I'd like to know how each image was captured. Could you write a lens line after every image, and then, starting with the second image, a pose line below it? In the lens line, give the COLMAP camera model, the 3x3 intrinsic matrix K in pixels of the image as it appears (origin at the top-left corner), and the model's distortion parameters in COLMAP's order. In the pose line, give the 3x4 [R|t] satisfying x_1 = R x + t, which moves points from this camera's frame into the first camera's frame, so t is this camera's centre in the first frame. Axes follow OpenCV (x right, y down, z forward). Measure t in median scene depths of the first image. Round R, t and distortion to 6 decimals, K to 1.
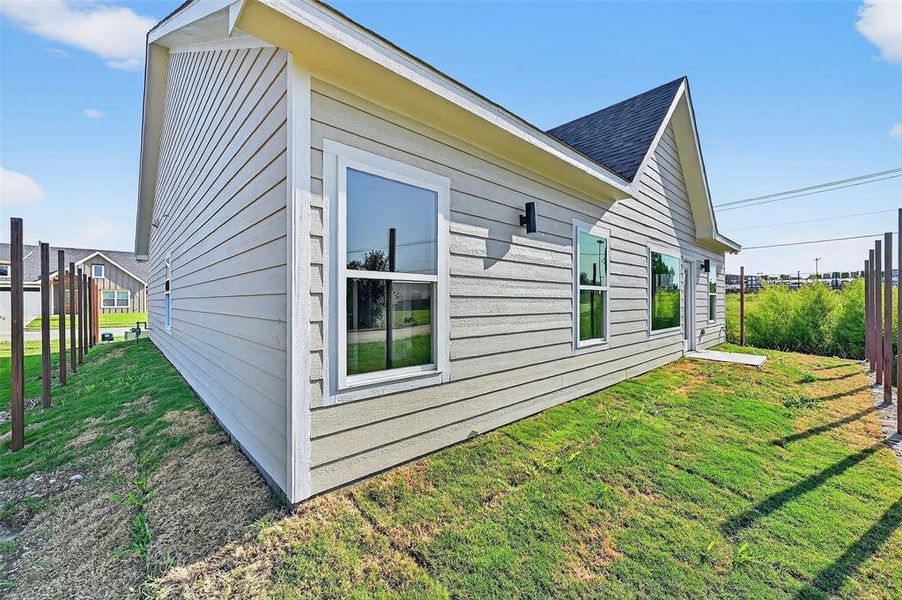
lens RADIAL K [[405.4, 0, 451.0], [0, 405.4, 300.0], [0, 0, 1]] dist [0.001773, 0.000226]
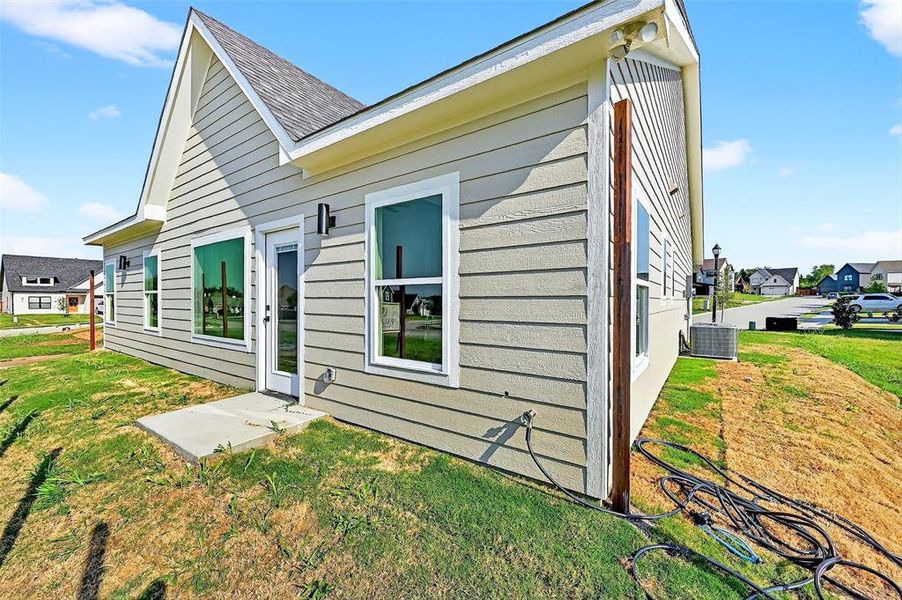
lens RADIAL K [[363.5, 0, 452.6], [0, 363.5, 304.6], [0, 0, 1]] dist [-0.001369, -0.000218]
pose [[0.147036, 0.003894, -0.989123, 0.863566], [-0.000820, 0.999992, 0.003815, 0.004324], [0.989131, 0.000251, 0.147038, 0.900656]]
